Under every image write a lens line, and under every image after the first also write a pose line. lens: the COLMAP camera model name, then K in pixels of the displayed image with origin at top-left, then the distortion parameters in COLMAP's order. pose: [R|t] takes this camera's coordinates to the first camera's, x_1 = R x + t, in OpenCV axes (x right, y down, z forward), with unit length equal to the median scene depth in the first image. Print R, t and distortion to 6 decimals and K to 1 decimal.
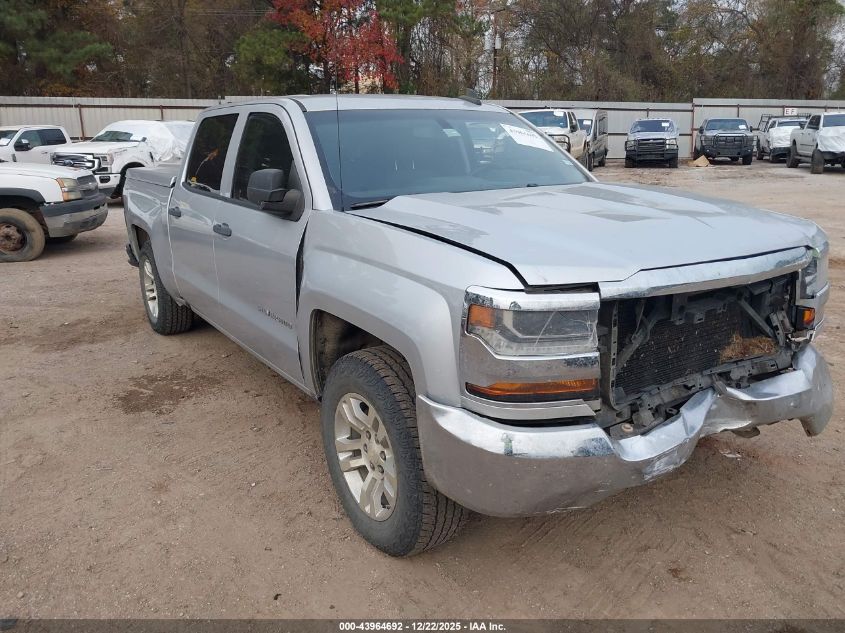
lens RADIAL K [[688.8, 0, 422.5], [0, 688.8, 316.5], [0, 0, 1]] dist [-0.010190, -0.004681]
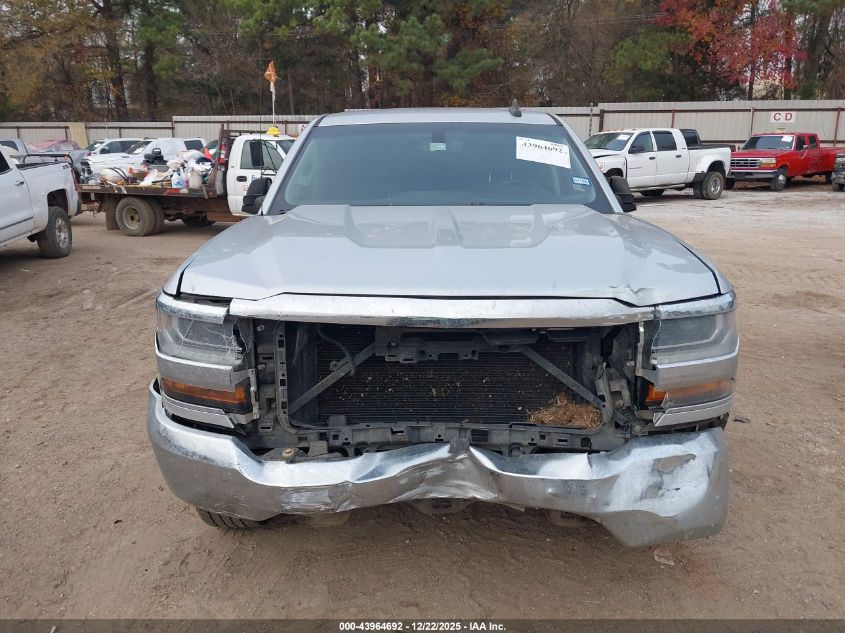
lens RADIAL K [[664.6, 0, 418.4], [0, 664.6, 326.9], [0, 0, 1]] dist [0.095506, -0.155288]
pose [[0.826464, 0.154990, -0.541234, 0.737322], [-0.148637, 0.987318, 0.055764, -0.074779], [0.543013, 0.034360, 0.839021, 0.233234]]
